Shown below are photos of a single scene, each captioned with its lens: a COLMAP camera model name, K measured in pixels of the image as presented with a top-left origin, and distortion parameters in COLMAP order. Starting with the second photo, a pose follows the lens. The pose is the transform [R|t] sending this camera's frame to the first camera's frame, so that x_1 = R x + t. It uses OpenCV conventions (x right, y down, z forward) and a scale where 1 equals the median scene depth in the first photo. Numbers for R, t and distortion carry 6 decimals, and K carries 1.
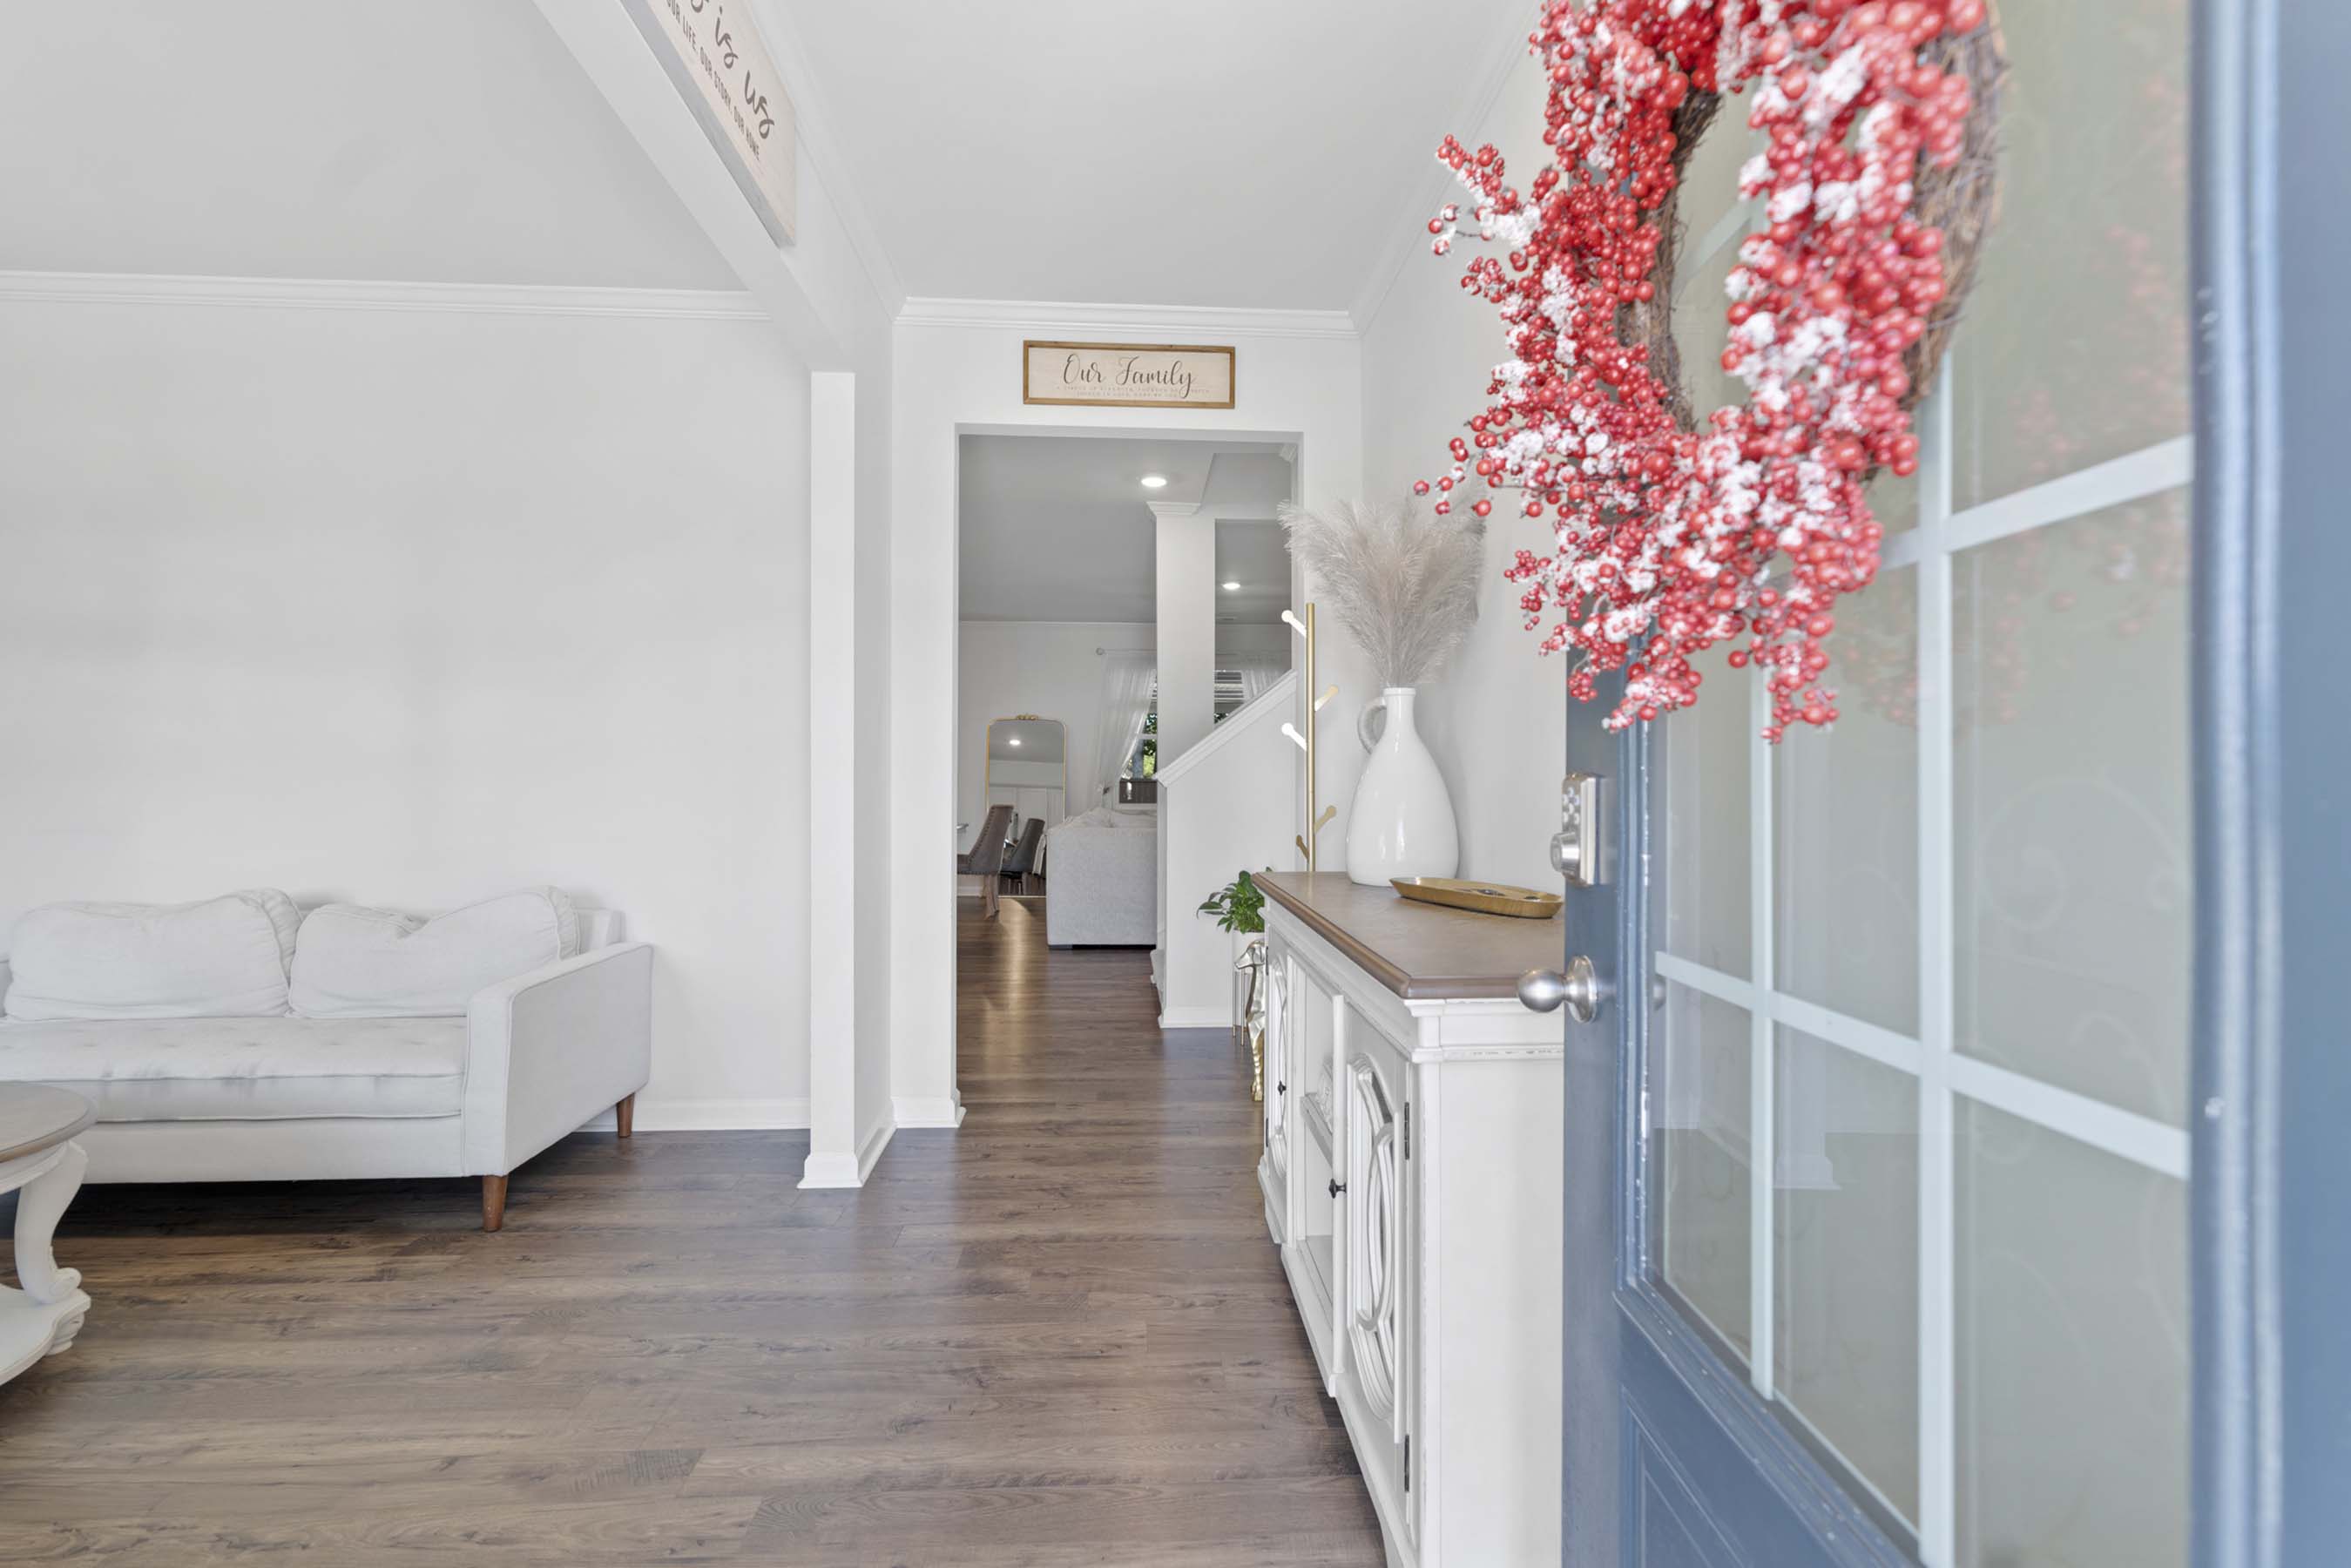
lens RADIAL K [[1094.9, 0, 1178.0], [0, 1094.9, 782.0], [0, 0, 1]] dist [-0.012250, 0.002401]
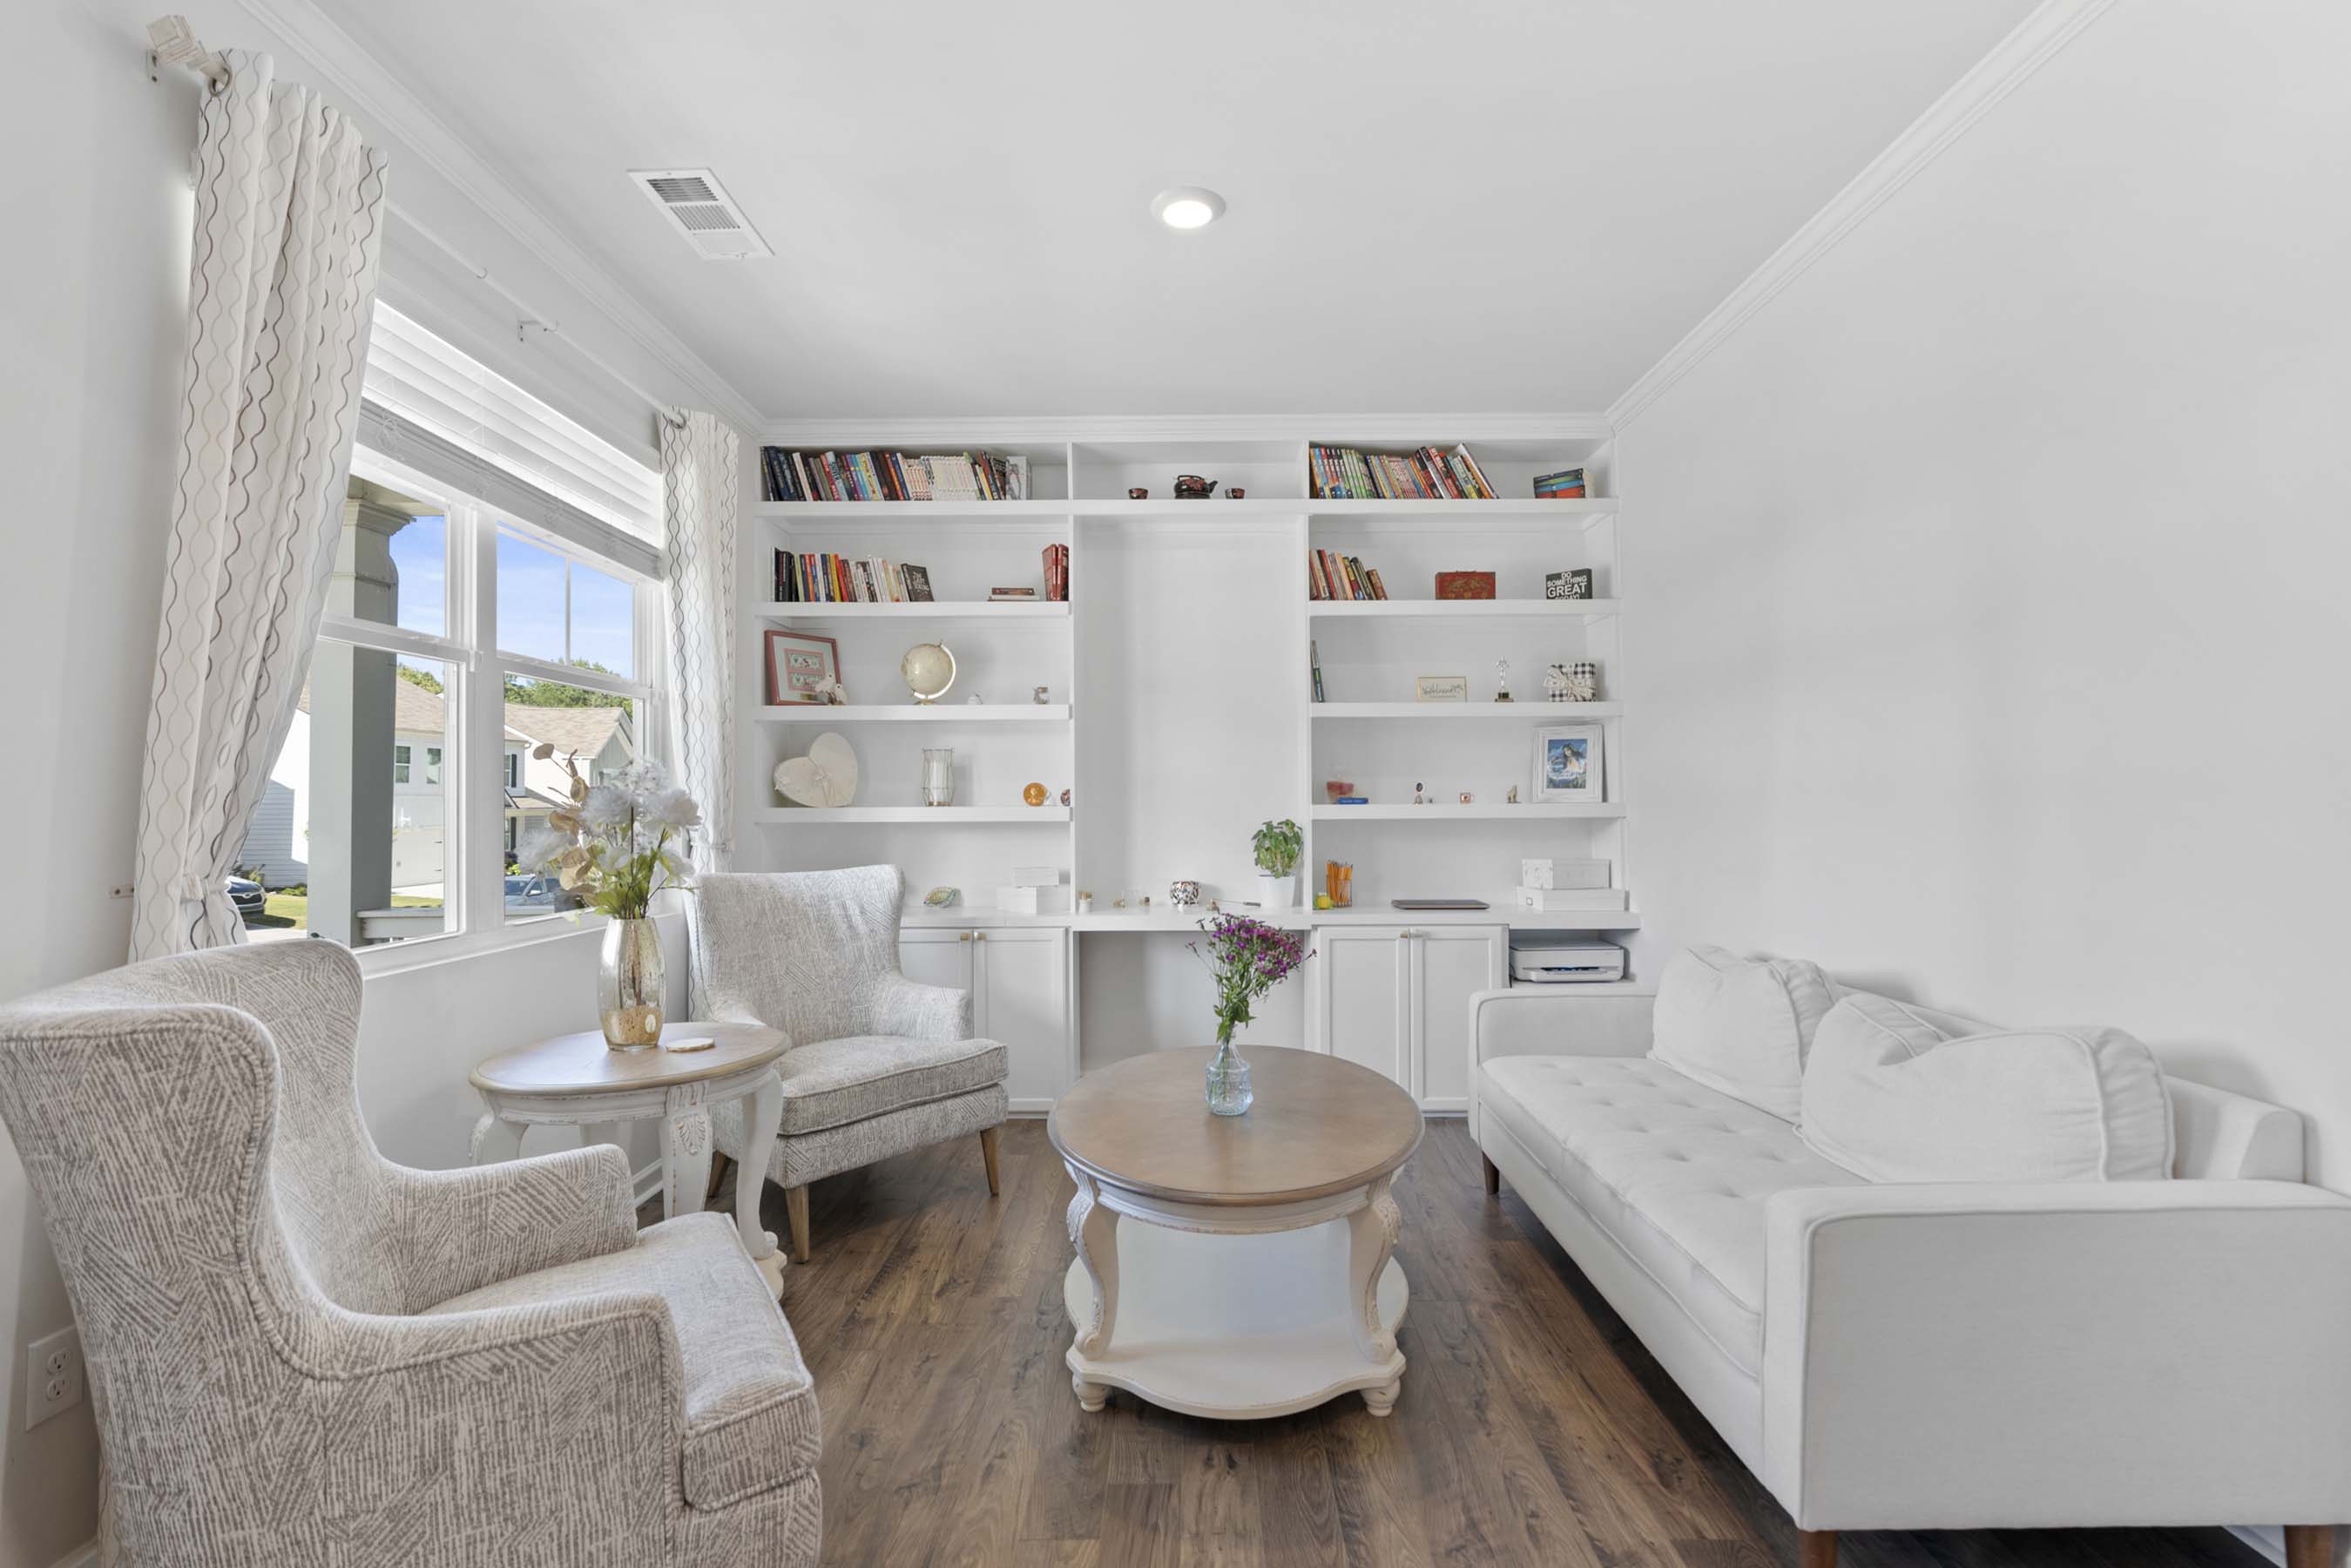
lens RADIAL K [[1094.9, 0, 1177.6], [0, 1094.9, 796.3], [0, 0, 1]] dist [-0.012250, 0.002401]
pose [[-0.060095, -0.008560, -0.998156, -0.026932], [0.005129, 0.999947, -0.008884, -0.015519], [0.998179, -0.005653, -0.060048, 0.607109]]
